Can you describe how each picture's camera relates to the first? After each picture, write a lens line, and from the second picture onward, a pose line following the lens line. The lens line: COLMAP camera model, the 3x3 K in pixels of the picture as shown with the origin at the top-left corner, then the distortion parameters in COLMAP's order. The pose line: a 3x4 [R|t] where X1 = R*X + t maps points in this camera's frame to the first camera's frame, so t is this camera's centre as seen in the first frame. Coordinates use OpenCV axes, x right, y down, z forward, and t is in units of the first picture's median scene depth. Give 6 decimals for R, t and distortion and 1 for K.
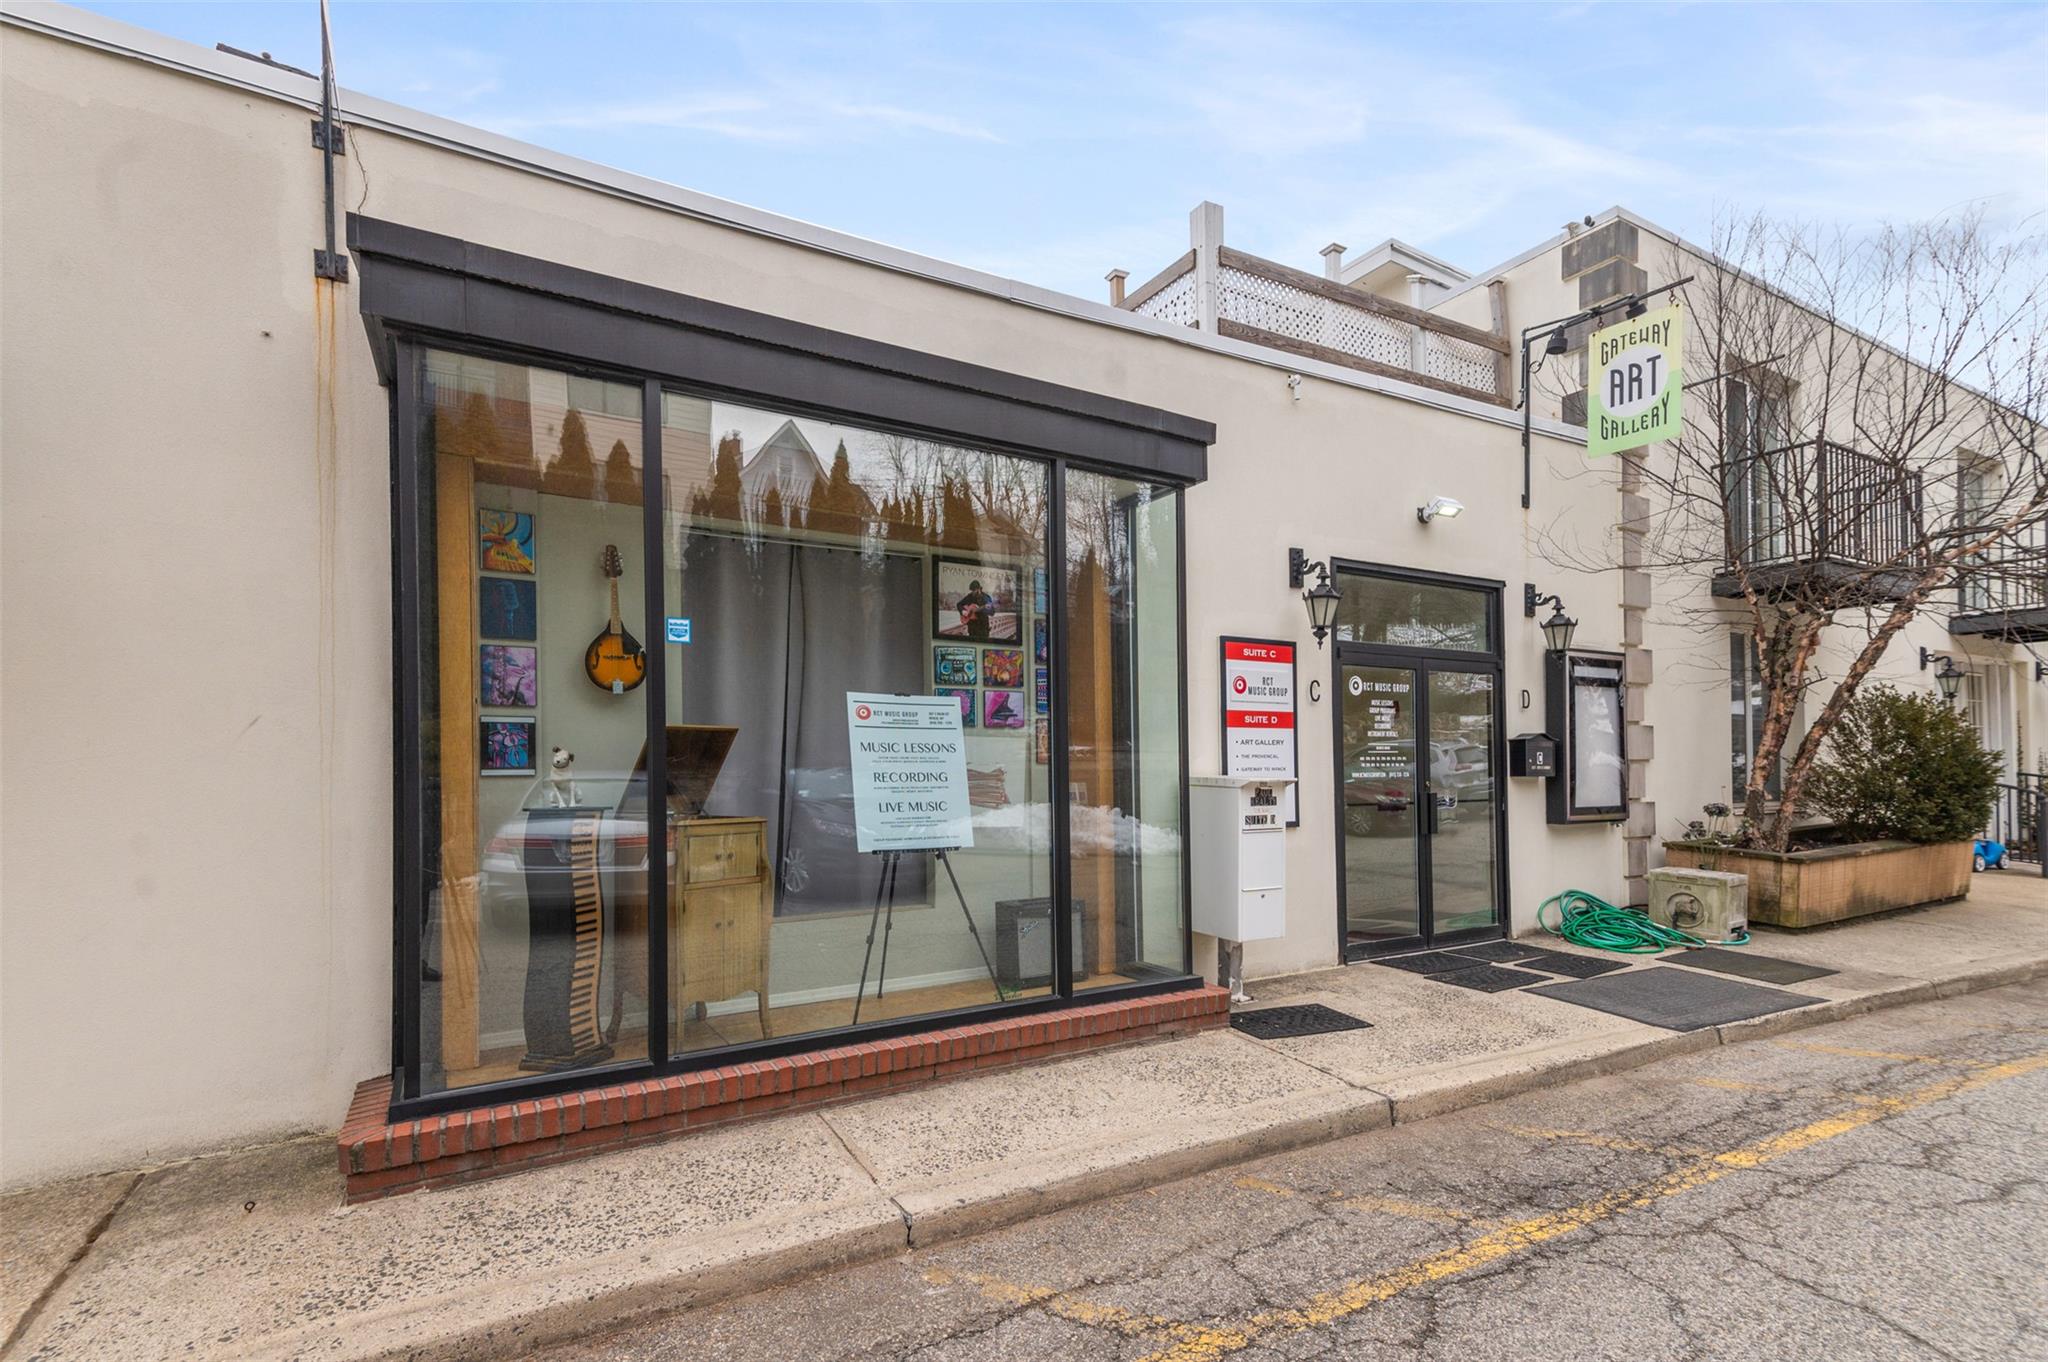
lens RADIAL K [[910.4, 0, 1016.2], [0, 910.4, 665.6], [0, 0, 1]] dist [0.035238, -0.000192]
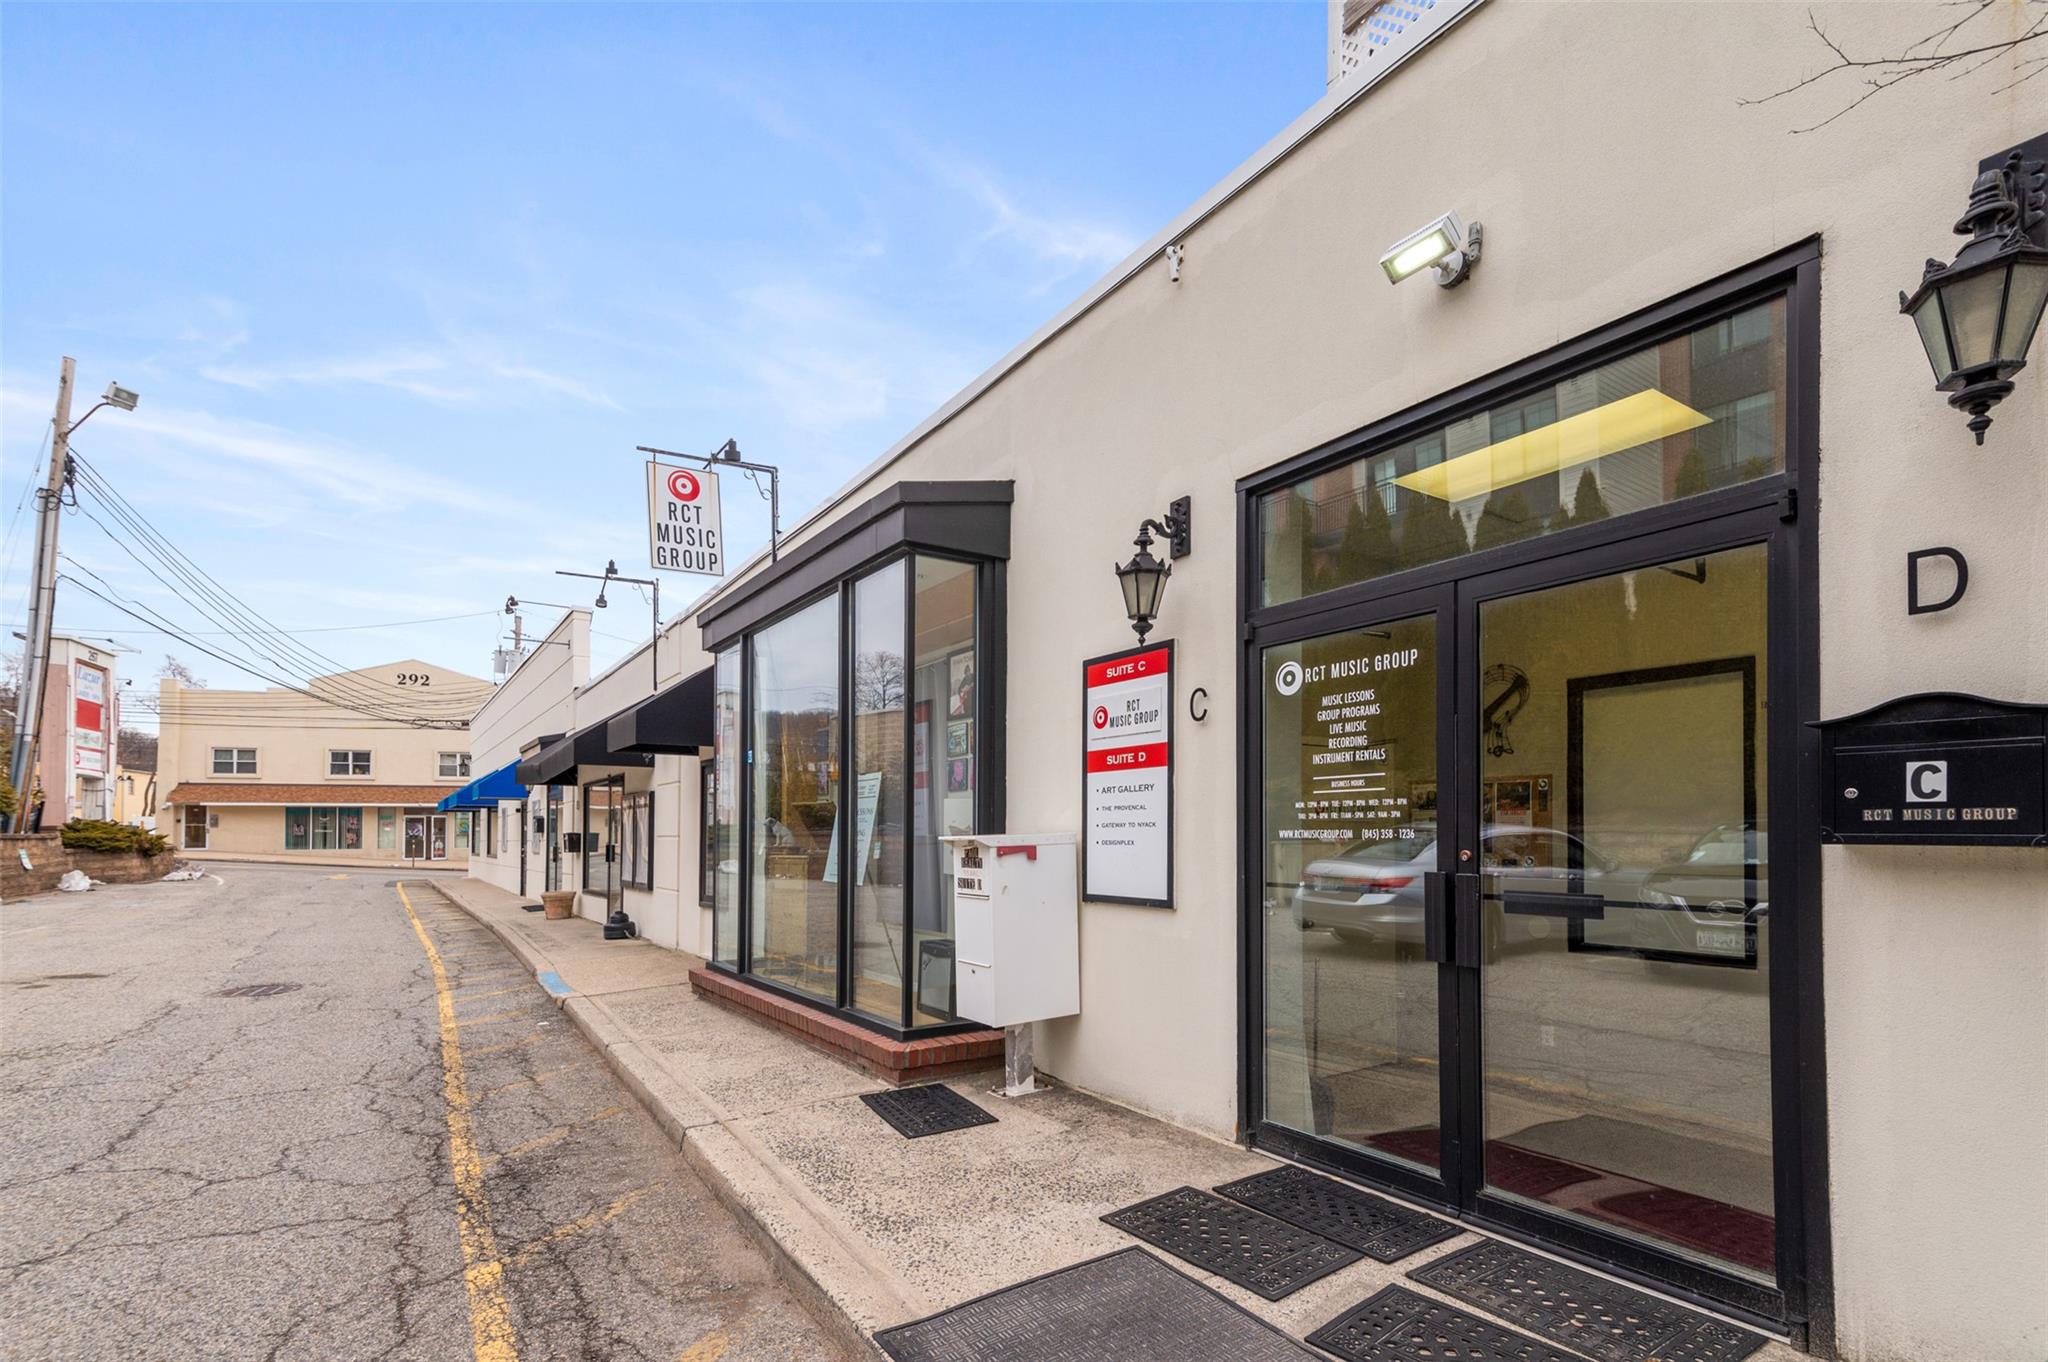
lens RADIAL K [[924.3, 0, 1026.2], [0, 924.3, 715.8], [0, 0, 1]] dist [0.029968, -0.000127]
pose [[0.100388, -0.119173, -0.987786, 1.027462], [0.116167, 0.987414, -0.107322, 0.097976], [0.988143, -0.103974, 0.112968, 0.853605]]
